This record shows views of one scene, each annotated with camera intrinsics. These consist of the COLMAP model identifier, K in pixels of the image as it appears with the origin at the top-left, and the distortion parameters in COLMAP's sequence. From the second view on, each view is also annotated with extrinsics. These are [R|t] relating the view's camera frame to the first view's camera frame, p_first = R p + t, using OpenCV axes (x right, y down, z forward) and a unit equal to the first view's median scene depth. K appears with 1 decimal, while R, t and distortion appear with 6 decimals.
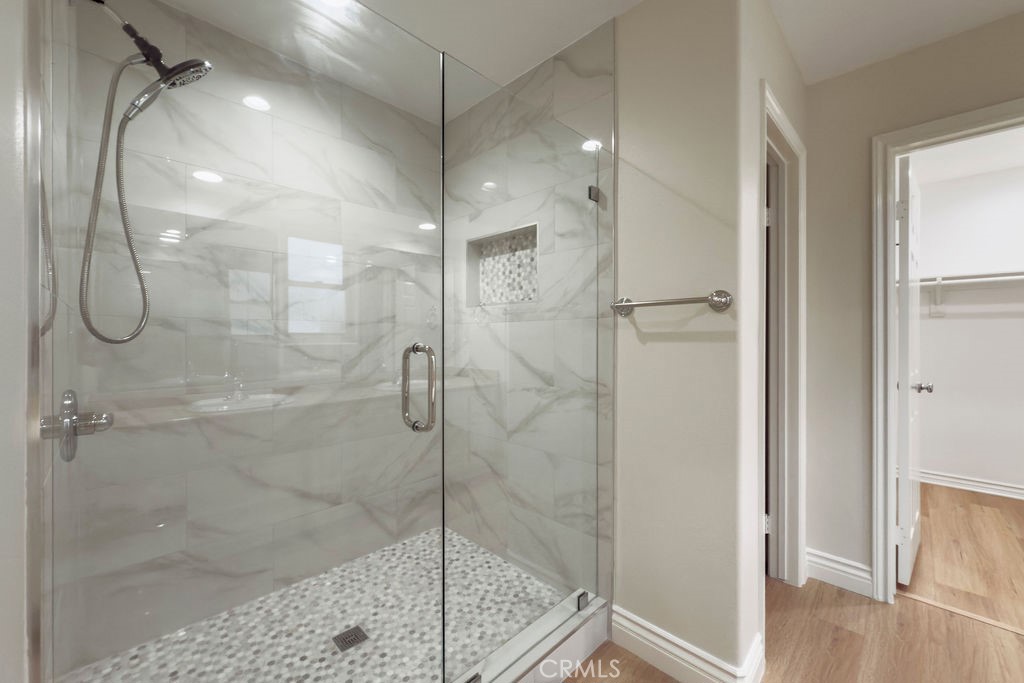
lens RADIAL K [[412.3, 0, 511.4], [0, 412.3, 340.3], [0, 0, 1]] dist [-0.001347, 0.000664]
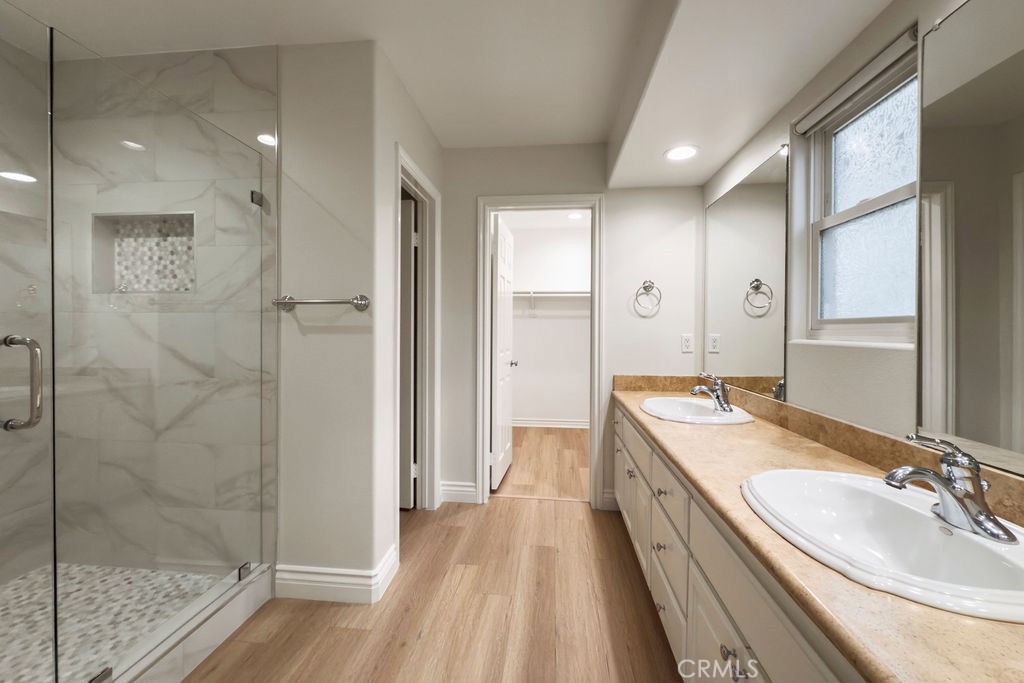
lens RADIAL K [[412.3, 0, 517.6], [0, 412.3, 335.2], [0, 0, 1]] dist [-0.001347, 0.000664]
pose [[0.774700, -0.003435, 0.632320, 0.039128], [-0.001142, 0.999976, 0.006831, -0.000736], [-0.632328, -0.006014, 0.774677, -0.256228]]
